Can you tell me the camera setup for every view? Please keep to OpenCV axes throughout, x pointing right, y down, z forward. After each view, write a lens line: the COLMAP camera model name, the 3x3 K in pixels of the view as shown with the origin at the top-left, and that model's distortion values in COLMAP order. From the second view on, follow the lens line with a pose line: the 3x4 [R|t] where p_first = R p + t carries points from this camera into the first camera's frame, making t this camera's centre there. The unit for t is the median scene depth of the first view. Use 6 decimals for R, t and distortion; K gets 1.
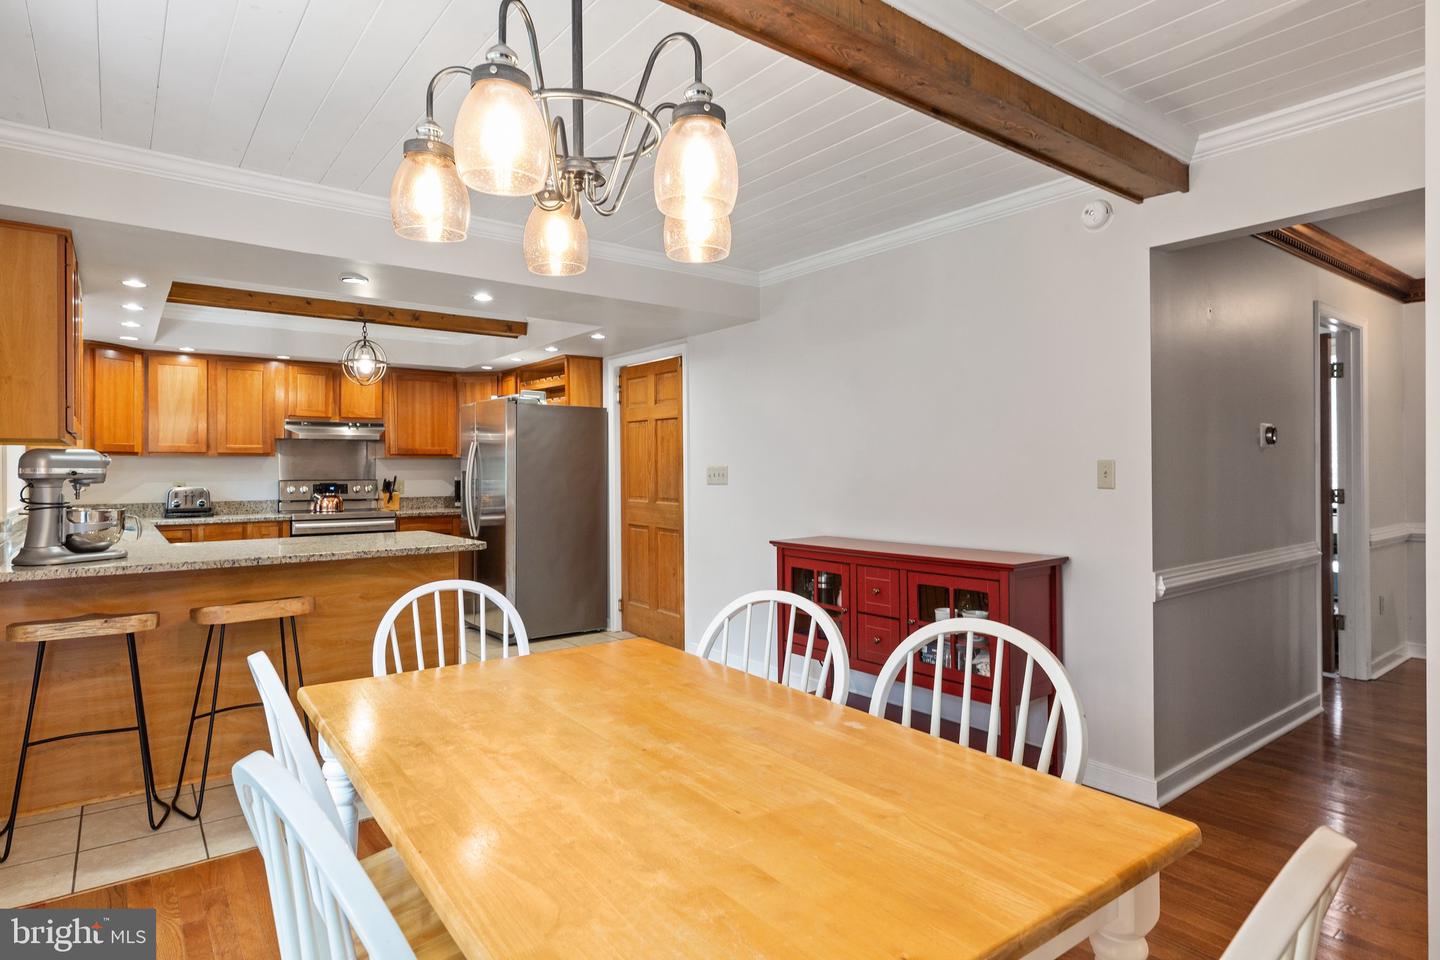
lens RADIAL K [[785.8, 0, 722.8], [0, 785.8, 466.0], [0, 0, 1]] dist [0.006180, 0.001593]
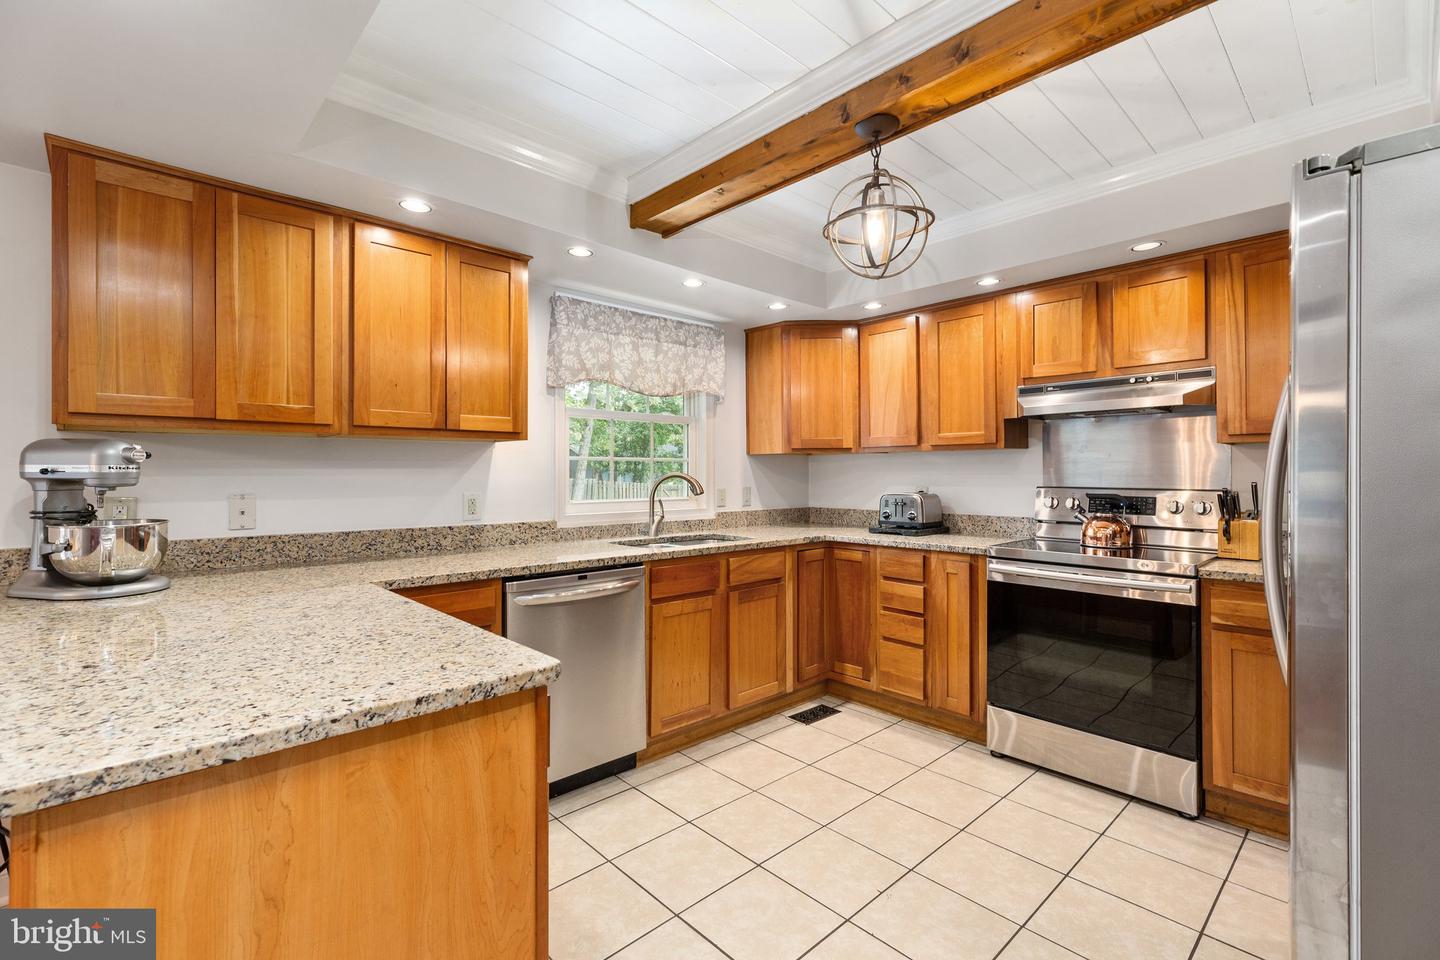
lens RADIAL K [[646.9, 0, 716.0], [0, 646.9, 473.9], [0, 0, 1]] dist [0.012987, 0.000094]
pose [[0.093810, 0.004930, -0.995578, -0.086027], [0.002951, 0.999982, 0.005230, 0.004990], [0.995586, -0.003428, 0.093794, 0.761296]]
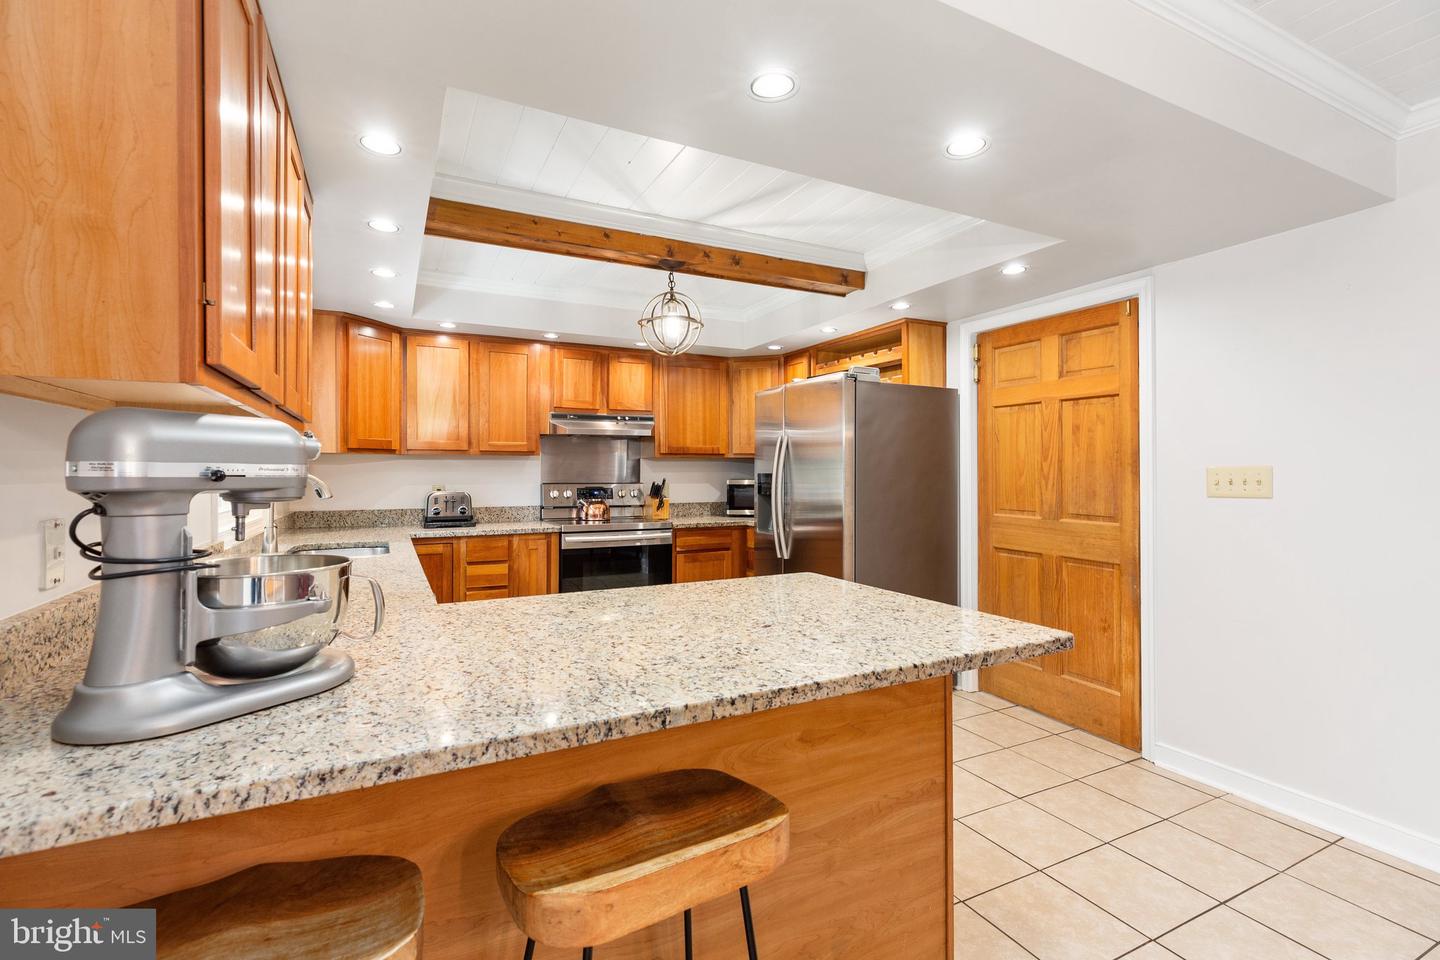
lens RADIAL K [[646.9, 0, 716.0], [0, 646.9, 473.9], [0, 0, 1]] dist [0.012987, 0.000094]
pose [[0.982320, 0.004131, -0.187166, -0.262415], [-0.002927, 0.999973, 0.006710, 0.002676], [0.187188, -0.006044, 0.982305, 0.365149]]
